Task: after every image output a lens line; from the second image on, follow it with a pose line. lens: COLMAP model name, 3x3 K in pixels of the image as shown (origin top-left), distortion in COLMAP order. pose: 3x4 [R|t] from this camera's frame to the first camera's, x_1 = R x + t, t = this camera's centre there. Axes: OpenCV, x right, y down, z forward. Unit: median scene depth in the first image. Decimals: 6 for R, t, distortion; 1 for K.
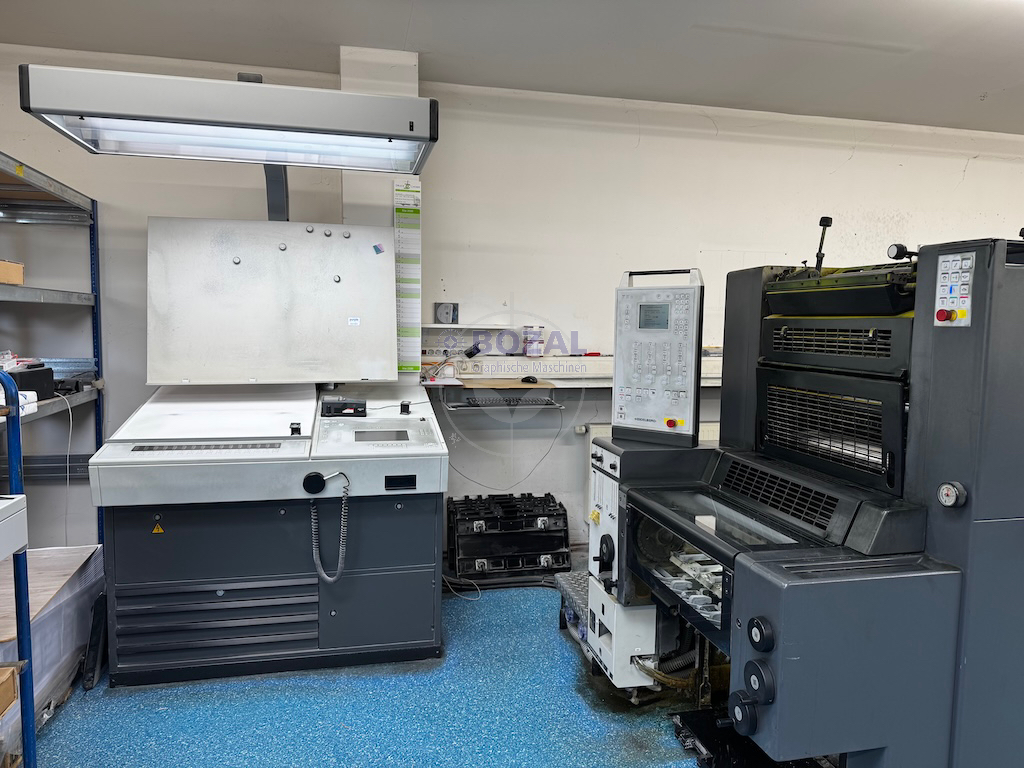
lens RADIAL K [[726.4, 0, 510.8], [0, 726.4, 383.6], [0, 0, 1]] dist [-0.007535, -0.008454]
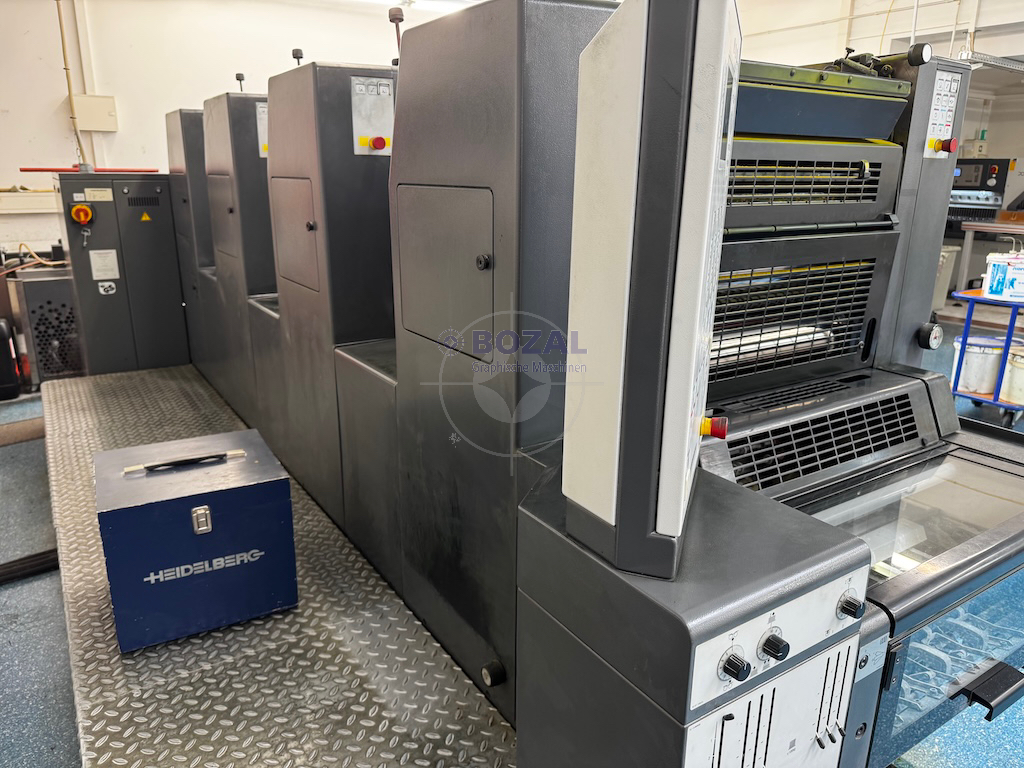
lens RADIAL K [[726.4, 0, 508.7], [0, 726.4, 383.8], [0, 0, 1]] dist [-0.007535, -0.008454]
pose [[-0.333249, -0.291302, 0.896710, -0.090940], [0.063775, 0.941932, 0.329693, -0.129799], [-0.940680, 0.167057, -0.295320, 1.621766]]
